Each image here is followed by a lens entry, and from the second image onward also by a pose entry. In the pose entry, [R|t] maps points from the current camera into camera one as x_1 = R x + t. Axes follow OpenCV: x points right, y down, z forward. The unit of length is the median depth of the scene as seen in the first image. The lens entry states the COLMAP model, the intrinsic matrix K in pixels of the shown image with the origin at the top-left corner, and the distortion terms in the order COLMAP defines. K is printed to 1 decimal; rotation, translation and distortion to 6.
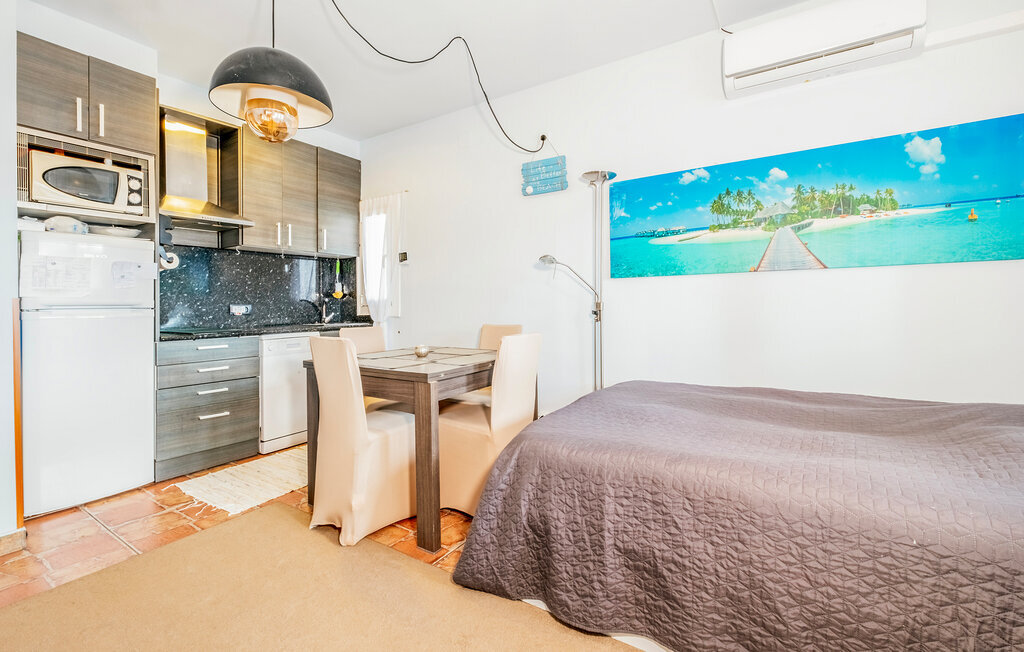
lens RADIAL K [[469.1, 0, 473.0], [0, 469.1, 327.0], [0, 0, 1]] dist [0.009028, -0.001384]
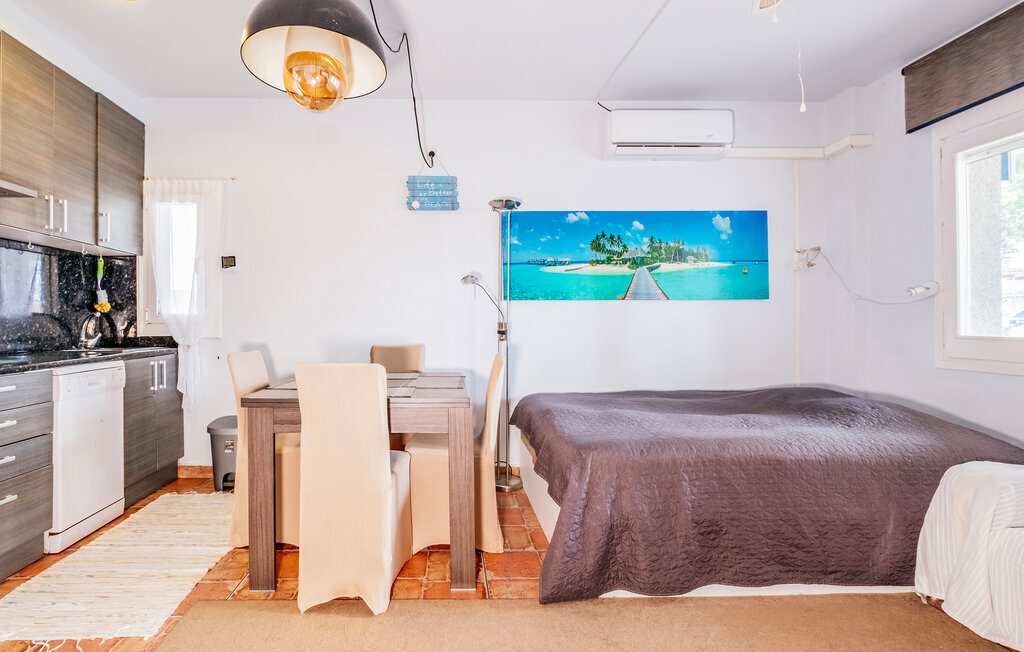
lens RADIAL K [[469.1, 0, 559.1], [0, 469.1, 339.1], [0, 0, 1]] dist [0.009028, -0.001384]
pose [[0.814131, -0.010273, 0.580590, -0.259807], [0.019603, 0.999760, -0.009798, -0.002650], [-0.580350, 0.019359, 0.814137, 0.068513]]
